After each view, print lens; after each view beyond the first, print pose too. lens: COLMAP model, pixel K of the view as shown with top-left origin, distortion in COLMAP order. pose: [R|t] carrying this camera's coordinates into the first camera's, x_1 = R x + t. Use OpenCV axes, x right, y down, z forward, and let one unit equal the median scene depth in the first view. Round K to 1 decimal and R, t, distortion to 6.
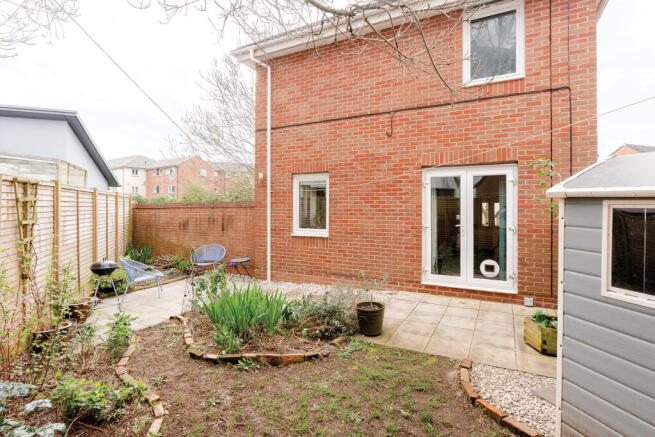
lens RADIAL K [[340.5, 0, 328.4], [0, 340.5, 214.4], [0, 0, 1]] dist [-0.000283, -0.000040]
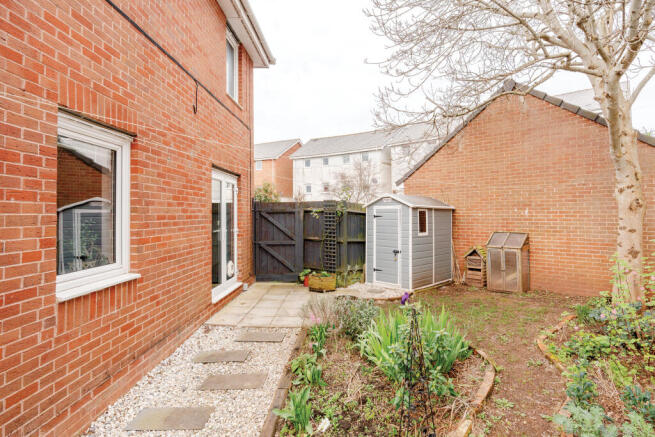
lens RADIAL K [[340.5, 0, 327.7], [0, 340.5, 214.3], [0, 0, 1]] dist [-0.000283, -0.000040]
pose [[-0.441713, 0.008997, 0.897111, -0.540126], [0.036594, 0.999298, 0.007996, -0.012241], [-0.896410, 0.036361, -0.441732, 0.990538]]
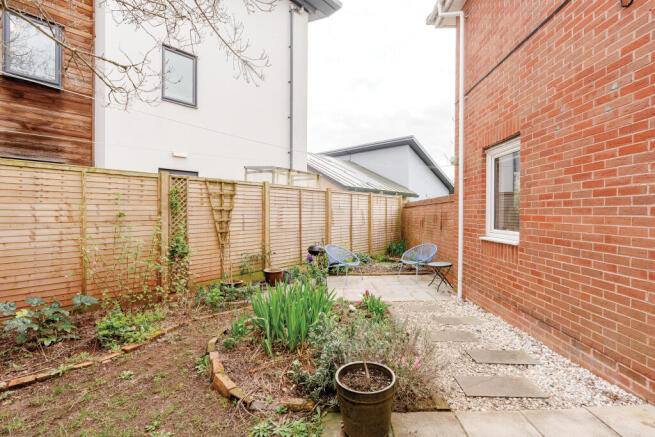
lens RADIAL K [[297.8, 0, 326.9], [0, 297.8, 217.6], [0, 0, 1]] dist [0.001311, 0.000289]
pose [[0.445619, 0.019098, -0.895019, 0.315381], [-0.028092, 0.999578, 0.007342, 0.025141], [0.894782, 0.021872, 0.445968, 0.488803]]
